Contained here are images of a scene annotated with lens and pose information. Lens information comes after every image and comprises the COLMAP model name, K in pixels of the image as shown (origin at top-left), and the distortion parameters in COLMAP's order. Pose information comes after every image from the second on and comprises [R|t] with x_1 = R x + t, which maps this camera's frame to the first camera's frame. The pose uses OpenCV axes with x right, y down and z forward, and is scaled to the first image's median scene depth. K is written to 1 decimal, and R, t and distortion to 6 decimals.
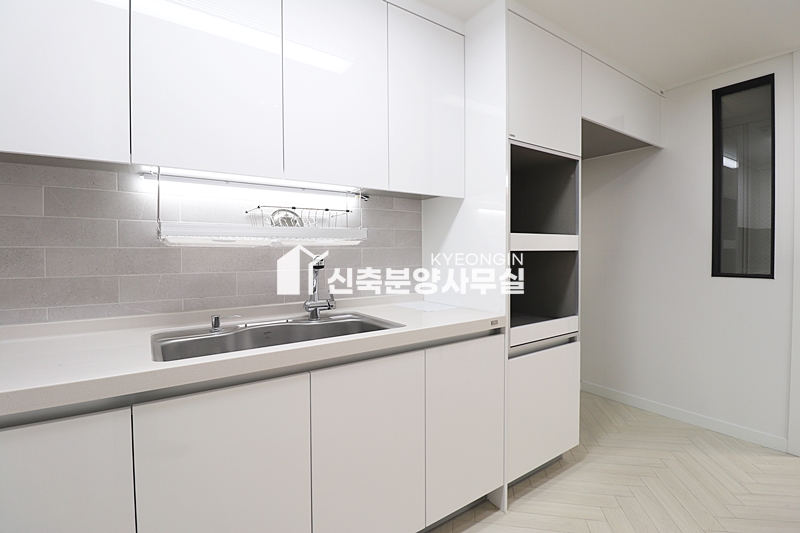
lens RADIAL K [[368.4, 0, 396.2], [0, 368.4, 260.0], [0, 0, 1]] dist [0.001233, -0.010766]
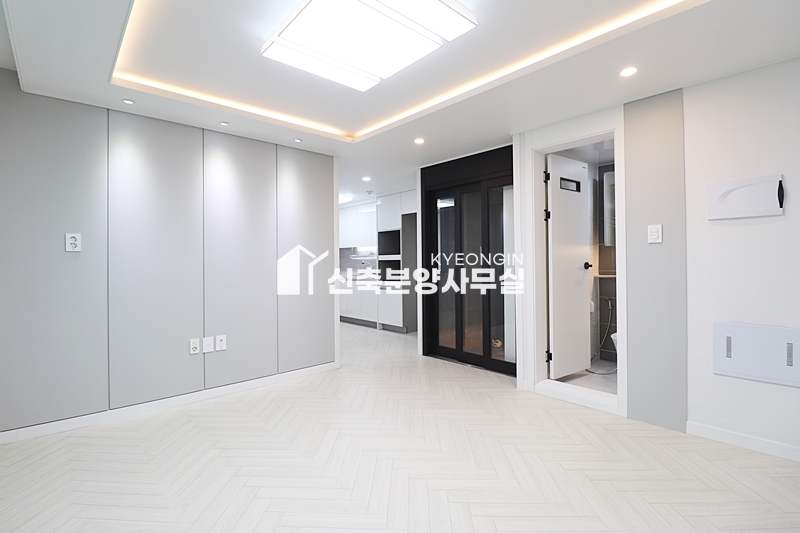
lens RADIAL K [[368.4, 0, 396.2], [0, 368.4, 260.0], [0, 0, 1]] dist [0.001233, -0.010766]
pose [[0.142163, 0.000673, -0.989843, 4.188614], [-0.013333, 0.999910, -0.001235, -0.026363], [0.989753, 0.013373, 0.142159, 0.645469]]
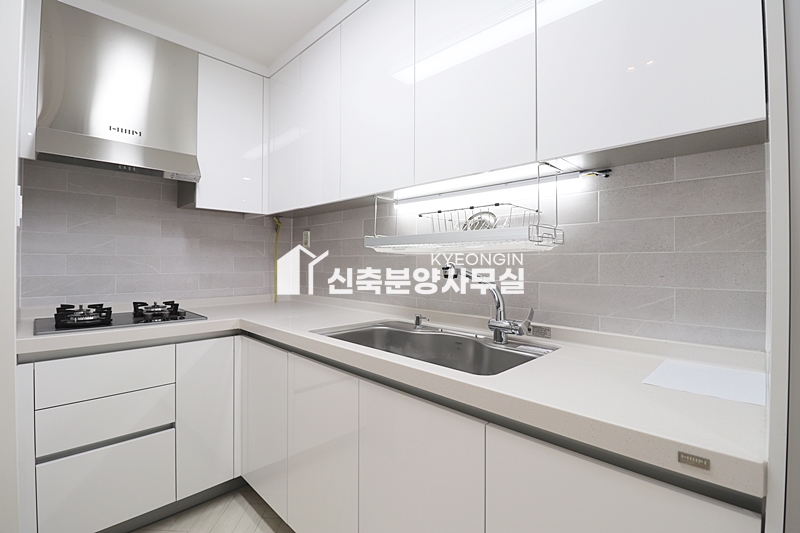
lens RADIAL K [[368.4, 0, 396.2], [0, 368.4, 260.0], [0, 0, 1]] dist [0.001233, -0.010766]
pose [[0.179277, 0.002004, -0.983797, 0.539708], [-0.026859, 0.999635, -0.002859, -0.011893], [0.983432, 0.026936, 0.179265, 0.632727]]
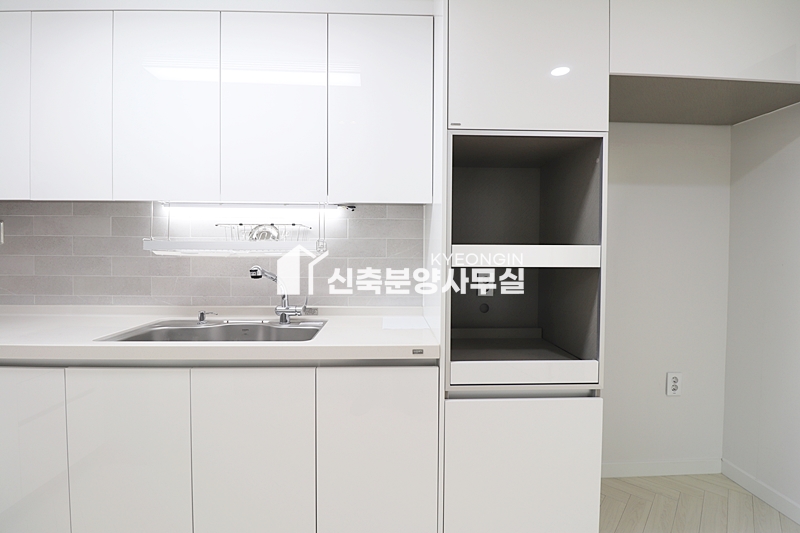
lens RADIAL K [[368.4, 0, 396.2], [0, 368.4, 260.0], [0, 0, 1]] dist [0.001233, -0.010766]
pose [[0.845239, 0.024115, -0.533845, 0.648685], [-0.022594, 0.999701, 0.009387, -0.045471], [0.533911, 0.004127, 0.845530, 0.250122]]
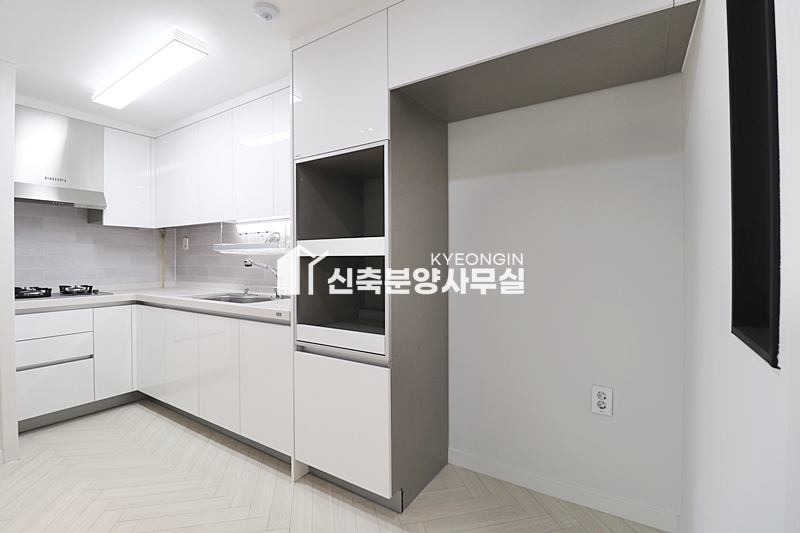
lens RADIAL K [[368.4, 0, 396.2], [0, 368.4, 260.0], [0, 0, 1]] dist [0.001233, -0.010766]
pose [[0.385263, 0.008059, -0.922771, 1.509626], [-0.019886, 0.999802, 0.000430, -0.020365], [0.922592, 0.018185, 0.385347, 0.854011]]
